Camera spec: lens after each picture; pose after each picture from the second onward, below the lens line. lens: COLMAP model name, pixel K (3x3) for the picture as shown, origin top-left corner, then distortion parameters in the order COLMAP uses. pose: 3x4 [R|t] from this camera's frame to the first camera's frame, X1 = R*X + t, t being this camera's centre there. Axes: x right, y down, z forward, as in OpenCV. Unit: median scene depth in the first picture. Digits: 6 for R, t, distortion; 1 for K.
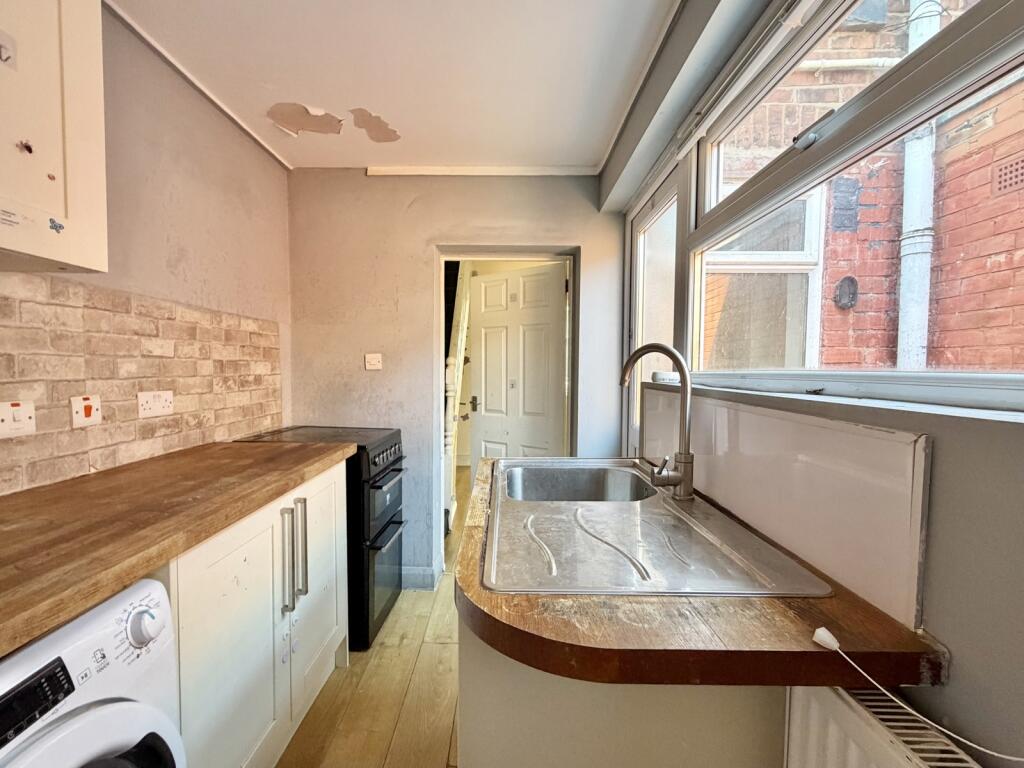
lens RADIAL K [[413.8, 0, 508.4], [0, 413.8, 385.2], [0, 0, 1]] dist [0.000175, 0.000002]
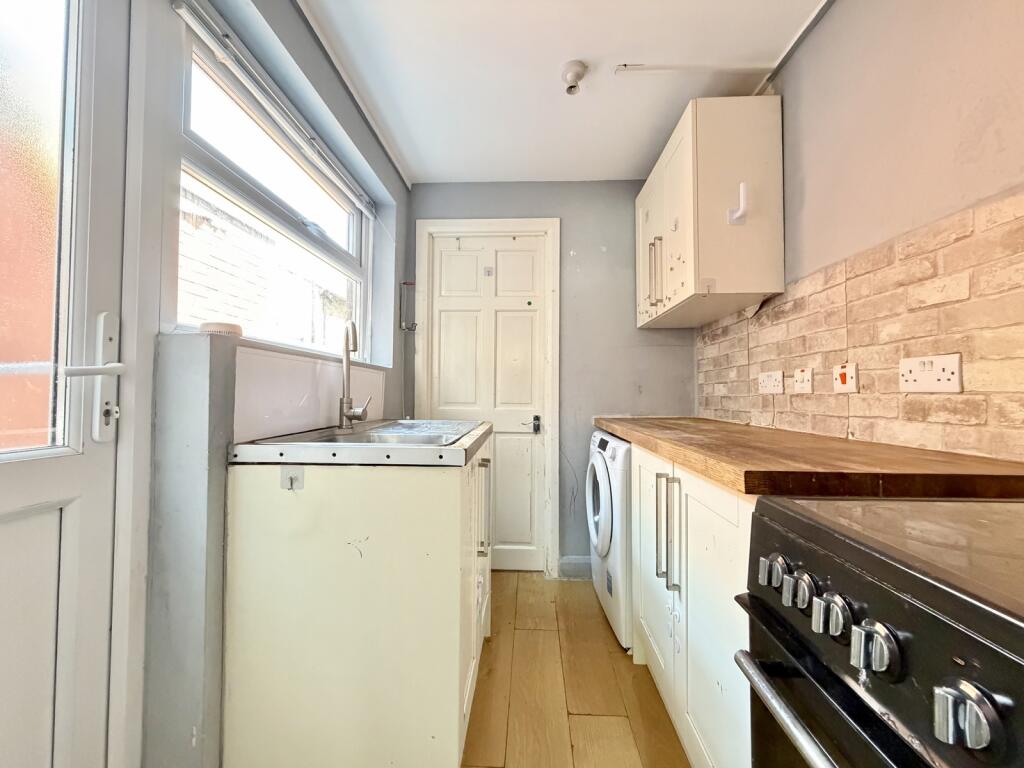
lens RADIAL K [[413.8, 0, 513.8], [0, 413.8, 385.4], [0, 0, 1]] dist [0.000175, 0.000002]
pose [[-0.998264, -0.012008, 0.057654, -0.211714], [-0.011139, 0.999820, 0.015376, 0.065948], [-0.057829, 0.014707, -0.998218, 1.890377]]
